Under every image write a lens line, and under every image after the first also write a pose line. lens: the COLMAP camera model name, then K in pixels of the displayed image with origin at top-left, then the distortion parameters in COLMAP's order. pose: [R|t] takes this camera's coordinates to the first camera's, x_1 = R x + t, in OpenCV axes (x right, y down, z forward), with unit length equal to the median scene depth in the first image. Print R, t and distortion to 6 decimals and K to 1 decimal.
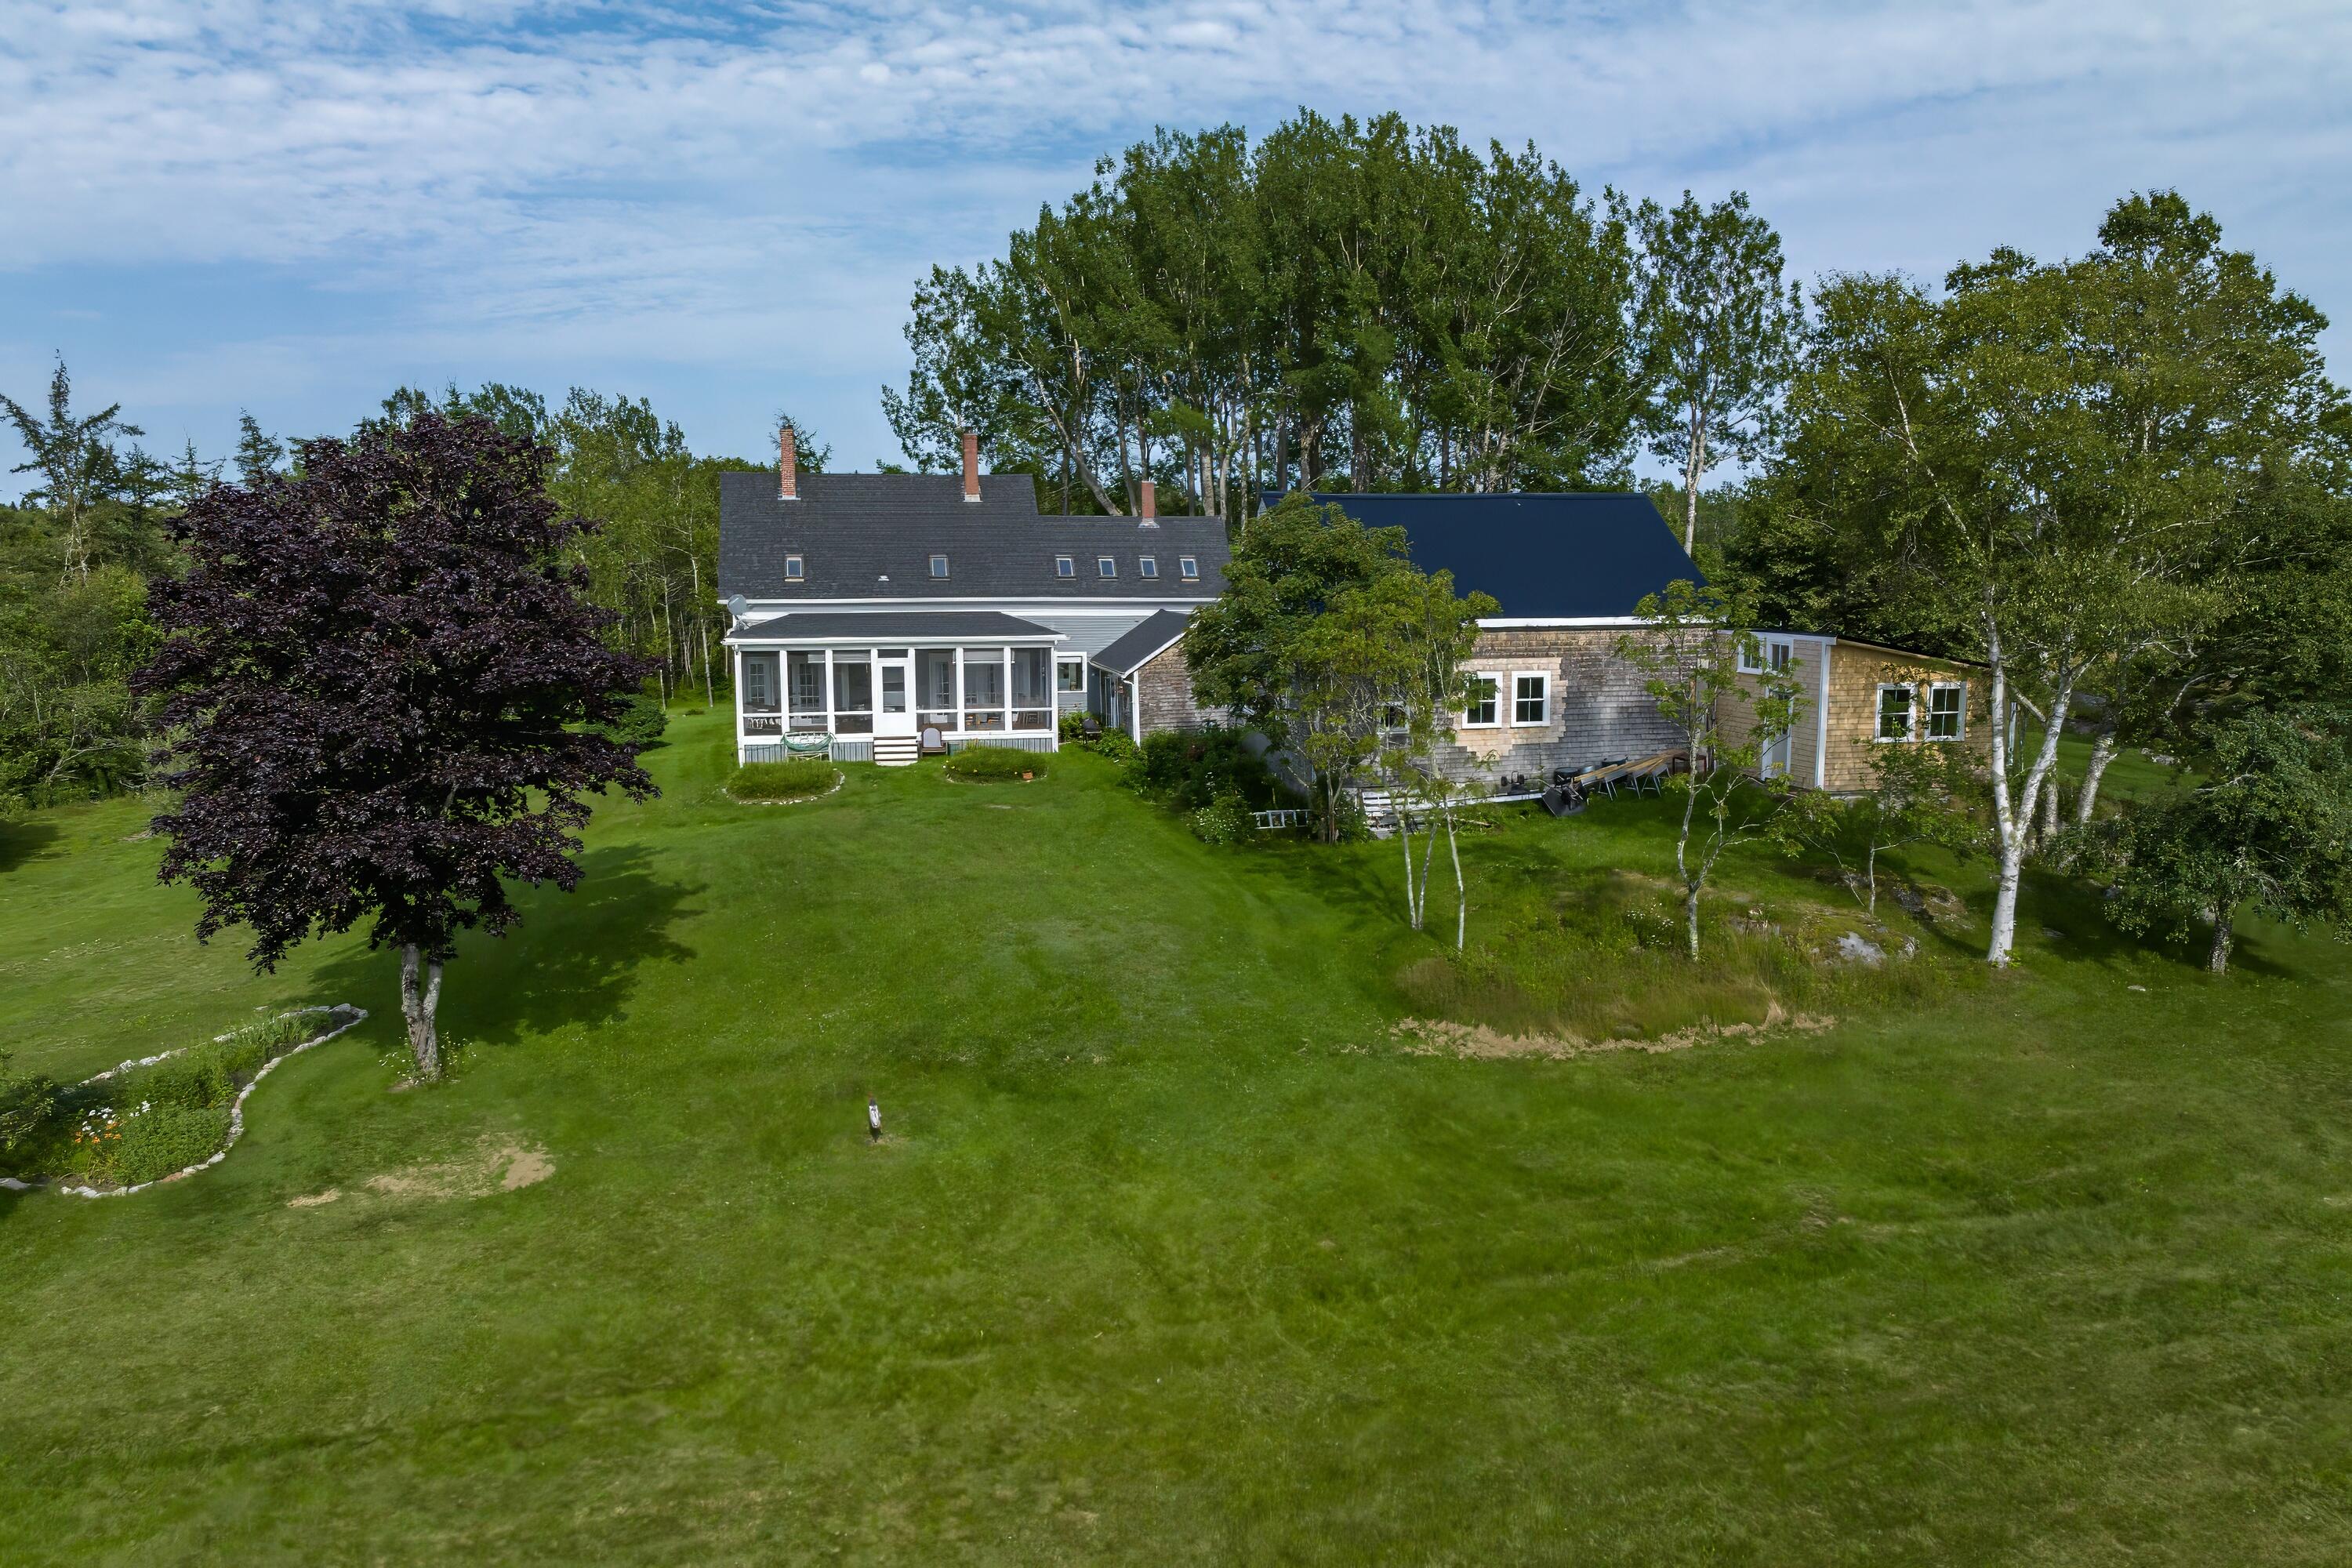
lens RADIAL K [[1663.8, 0, 1177.5], [0, 1663.8, 778.8], [0, 0, 1]] dist [0.013074, 0.017951]
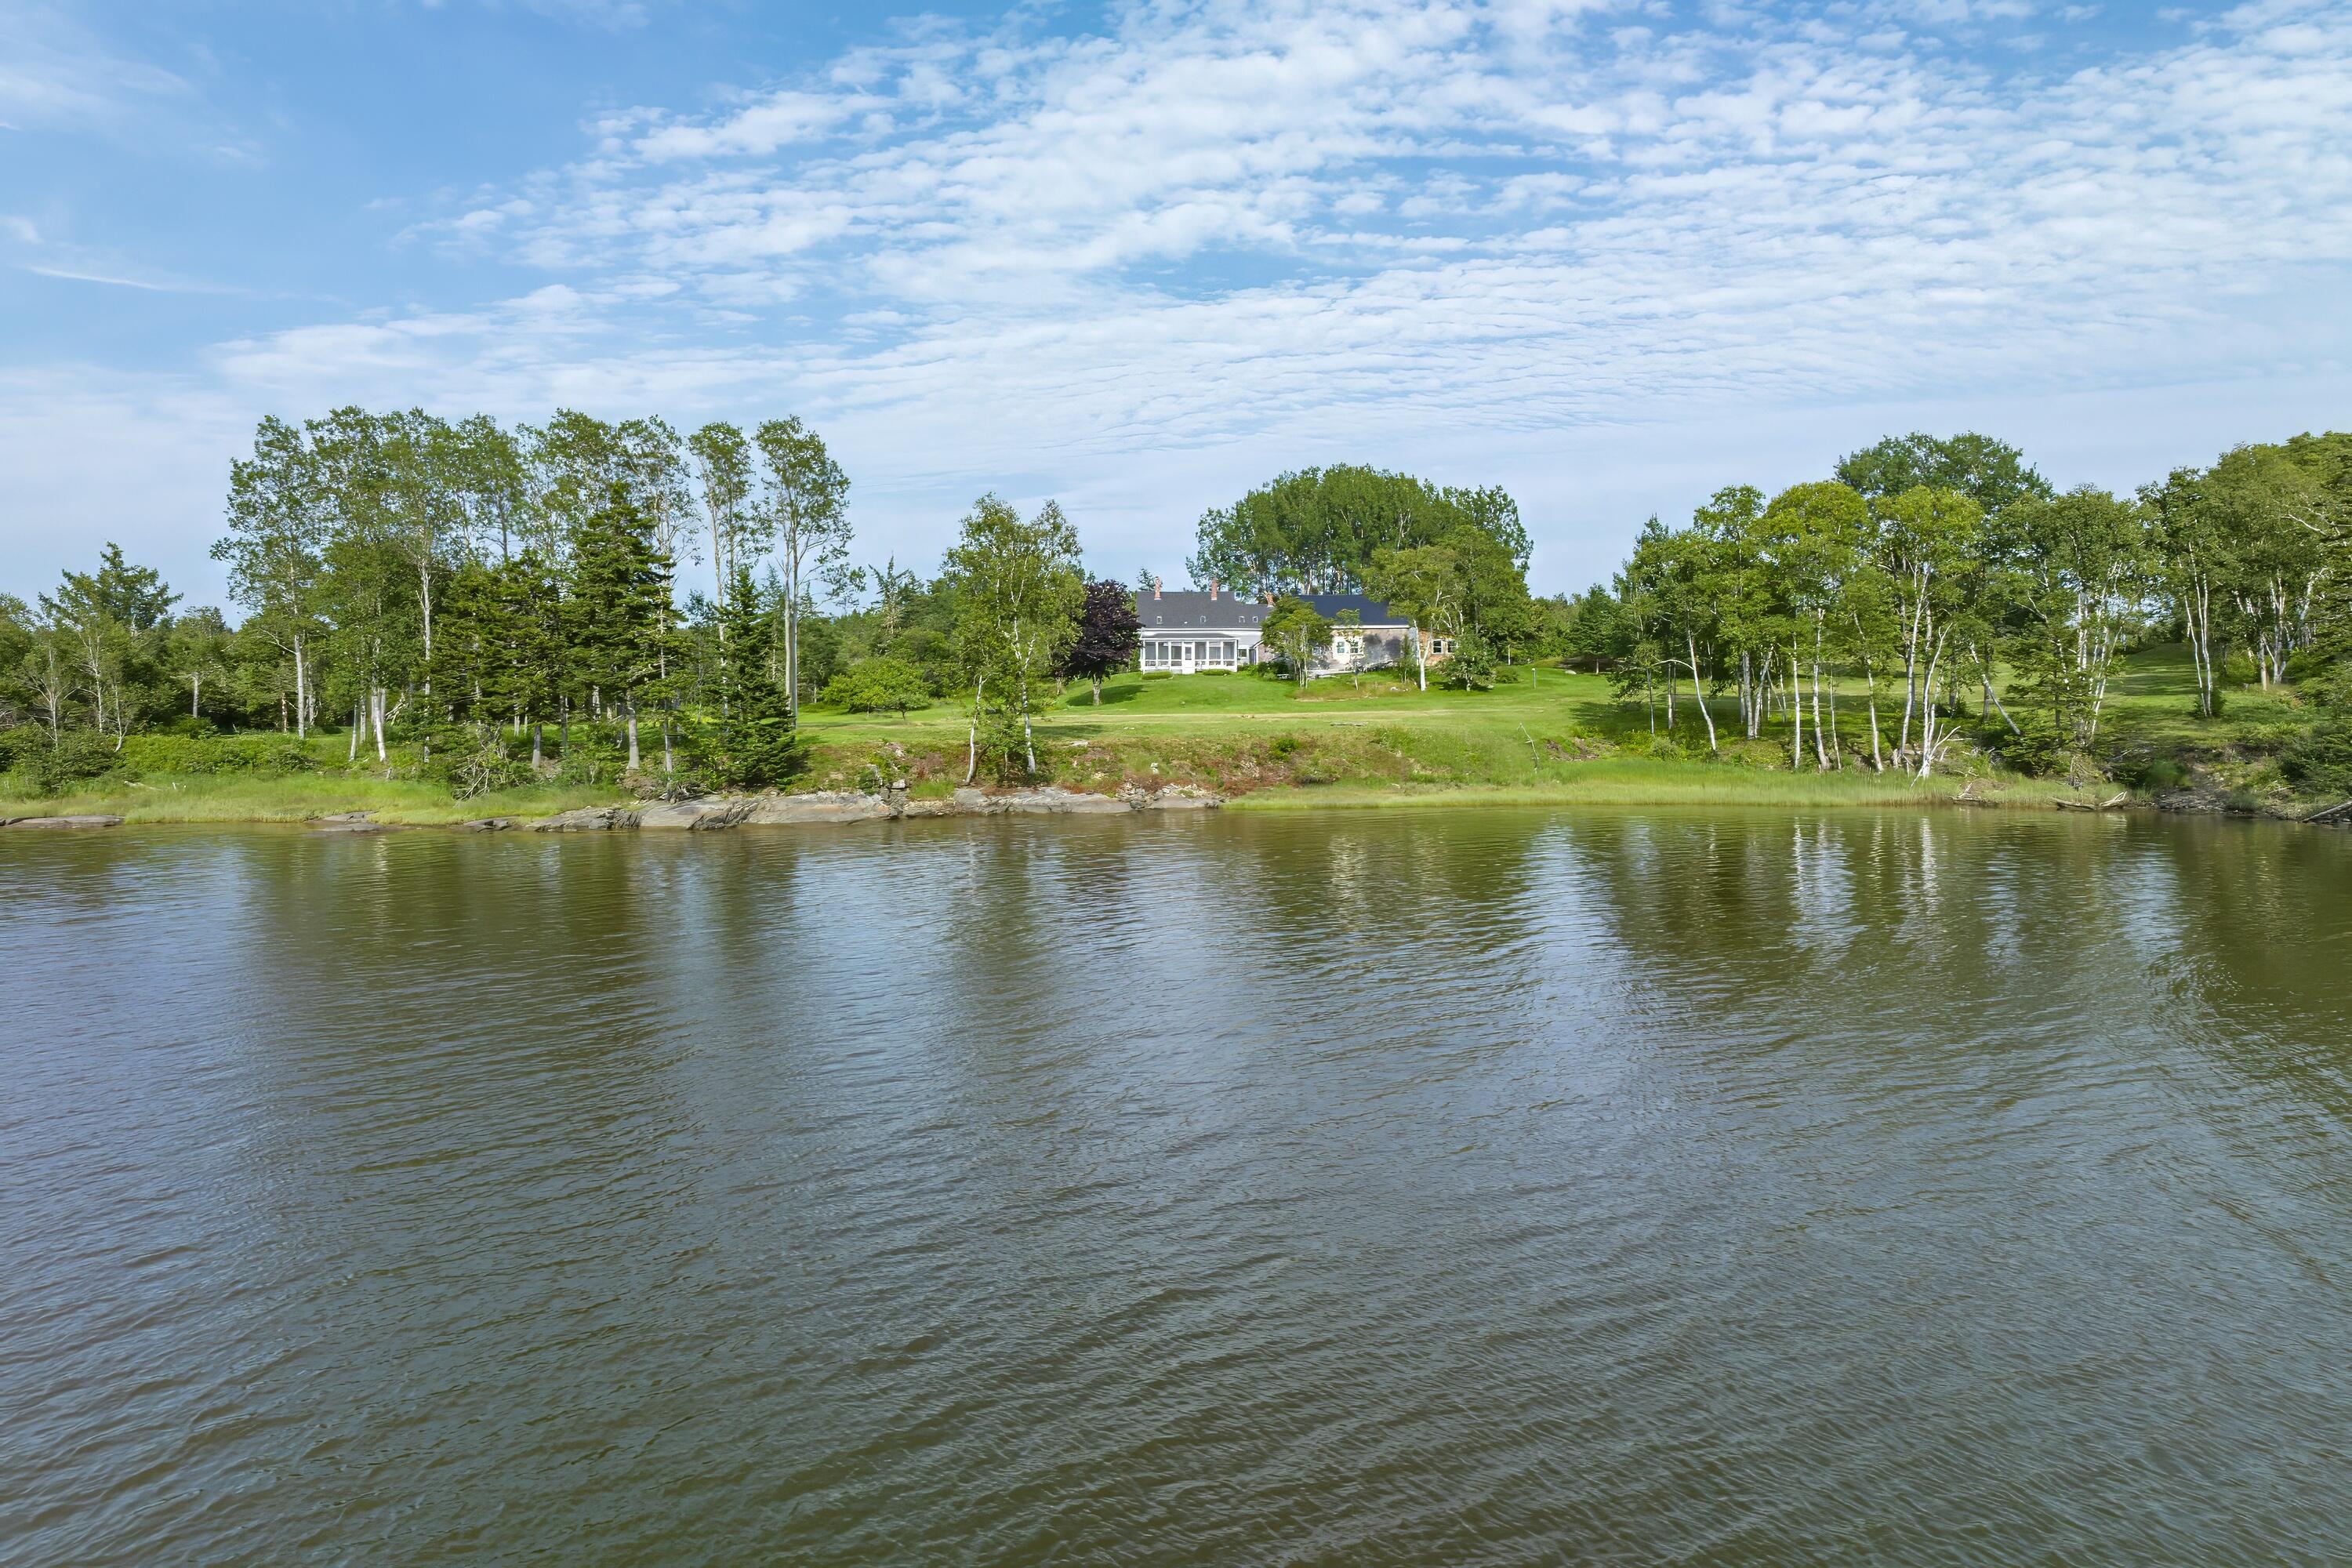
lens RADIAL K [[1663.8, 0, 1176.9], [0, 1663.8, 774.1], [0, 0, 1]] dist [0.013074, 0.017951]
pose [[0.984870, 0.012709, -0.172828, 0.373902], [-0.026331, 0.996702, -0.076754, 0.427519], [0.171282, 0.080143, 0.981957, -2.185537]]
